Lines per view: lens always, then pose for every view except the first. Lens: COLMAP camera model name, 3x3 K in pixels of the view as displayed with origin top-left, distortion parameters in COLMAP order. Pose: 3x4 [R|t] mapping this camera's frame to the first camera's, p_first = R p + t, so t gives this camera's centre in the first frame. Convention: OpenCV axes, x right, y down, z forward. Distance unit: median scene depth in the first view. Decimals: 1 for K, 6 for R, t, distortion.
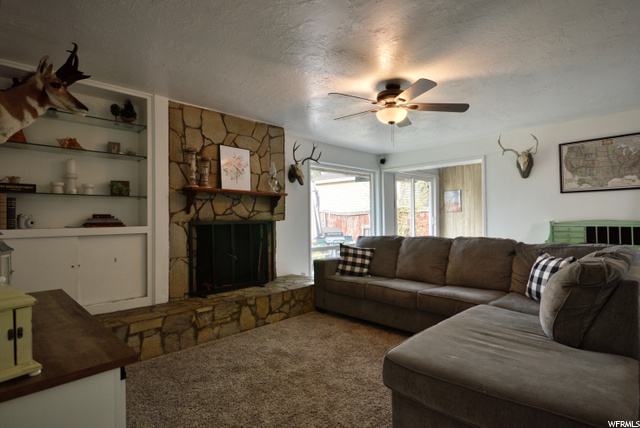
lens RADIAL K [[336.5, 0, 319.8], [0, 336.5, 213.3], [0, 0, 1]] dist [0.003432, 0.000224]
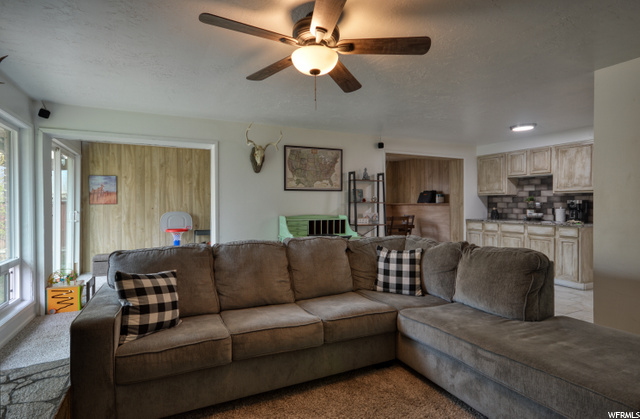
lens RADIAL K [[335.3, 0, 315.0], [0, 335.3, 209.6], [0, 0, 1]] dist [0.013614, 0.000644]
pose [[0.324399, -0.001006, 0.945920, -0.290727], [-0.013530, 0.999892, 0.005703, -0.005151], [-0.945824, -0.014648, 0.324350, 0.570788]]
